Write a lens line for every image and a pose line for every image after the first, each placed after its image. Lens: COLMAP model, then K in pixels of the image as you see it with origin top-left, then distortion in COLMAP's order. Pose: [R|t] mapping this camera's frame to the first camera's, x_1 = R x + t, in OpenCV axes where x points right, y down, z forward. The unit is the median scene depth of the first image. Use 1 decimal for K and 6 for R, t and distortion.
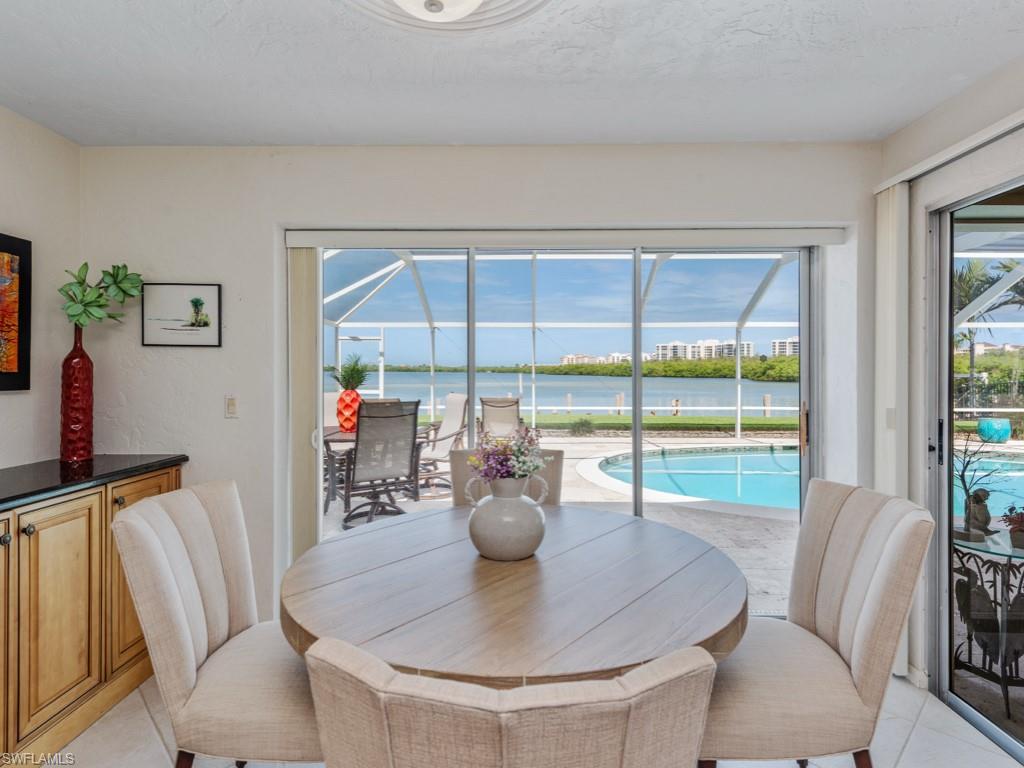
lens RADIAL K [[540.2, 0, 517.0], [0, 540.2, 375.9], [0, 0, 1]] dist [0.021344, -0.004090]
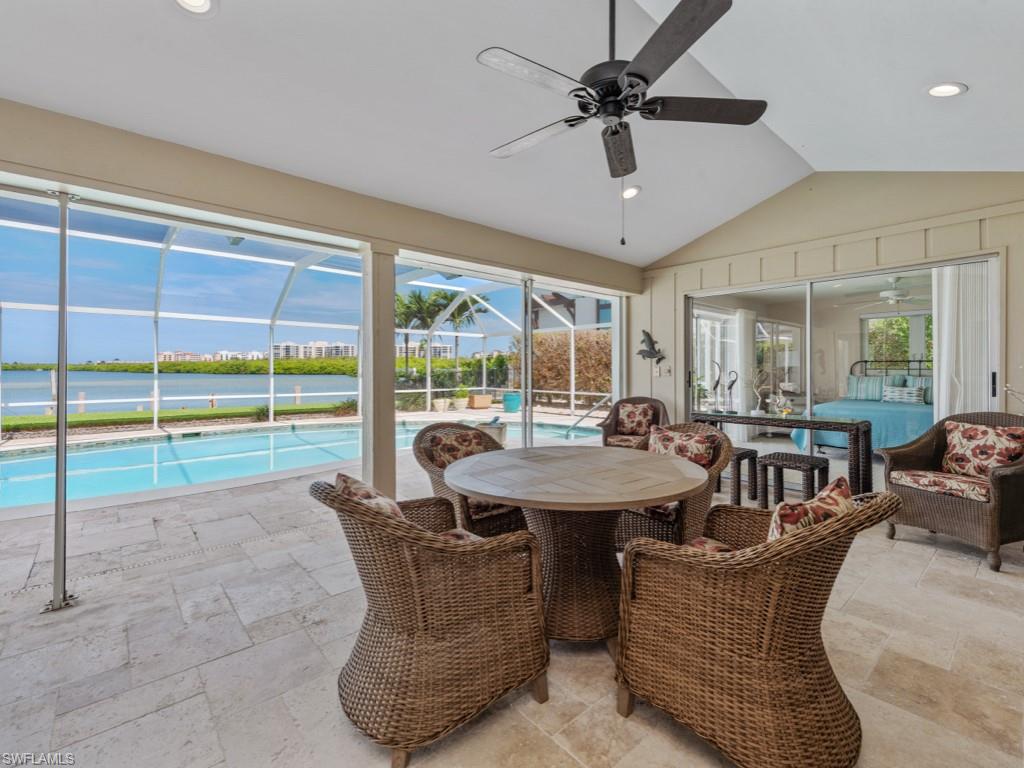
lens RADIAL K [[455.7, 0, 516.2], [0, 455.7, 370.8], [0, 0, 1]] dist [0.012240, -0.000638]
pose [[0.736238, -0.004840, 0.676706, 0.226128], [0.007796, 0.999969, -0.001330, 0.009956], [-0.676678, 0.006255, 0.736252, -0.039944]]
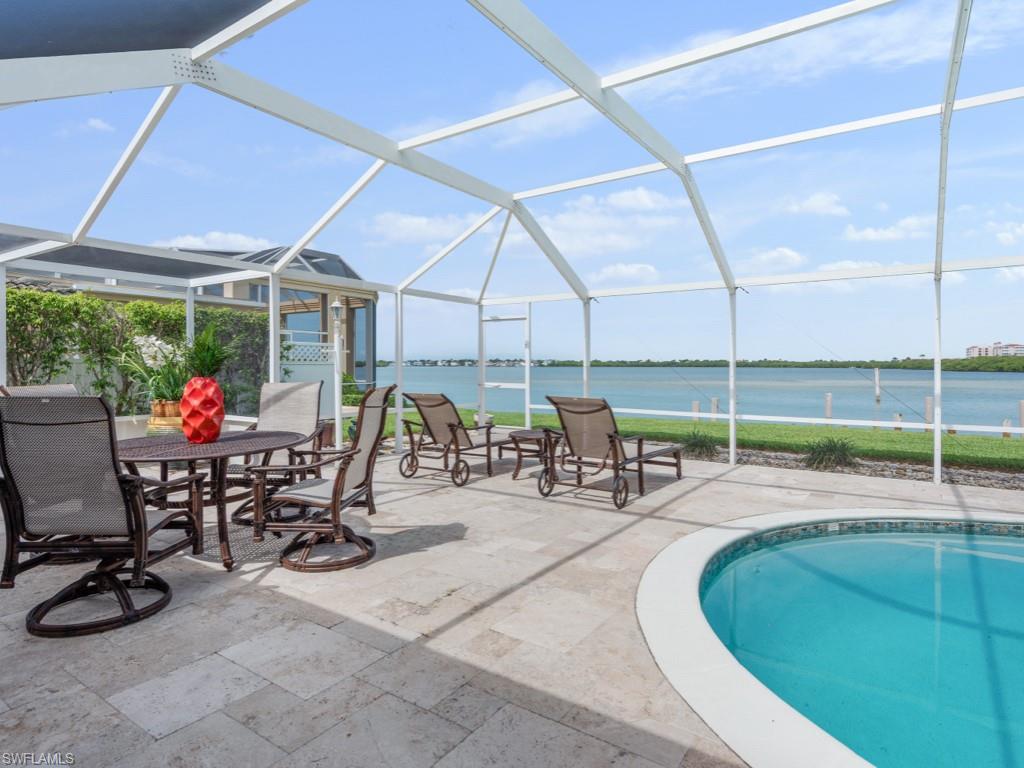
lens RADIAL K [[569.5, 0, 515.4], [0, 569.5, 365.6], [0, 0, 1]] dist [0.011256, 0.000605]
pose [[0.832024, -0.001773, -0.554737, 0.129555], [-0.003923, 0.999951, -0.009081, 0.005499], [0.554726, 0.009732, 0.831976, 0.218575]]
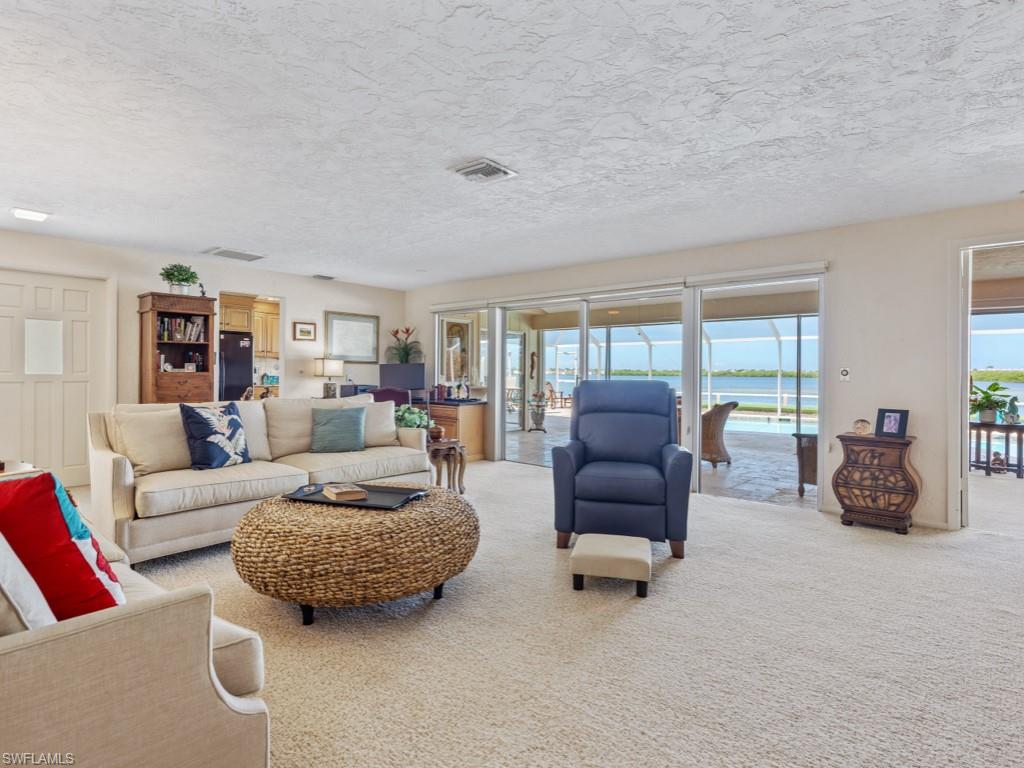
lens RADIAL K [[540.2, 0, 517.9], [0, 540.2, 377.3], [0, 0, 1]] dist [0.021344, -0.004090]
pose [[0.770161, 0.008770, -0.637789, 0.556049], [-0.013098, 0.999912, -0.002066, 0.015653], [0.637715, 0.009945, 0.770208, -0.407399]]
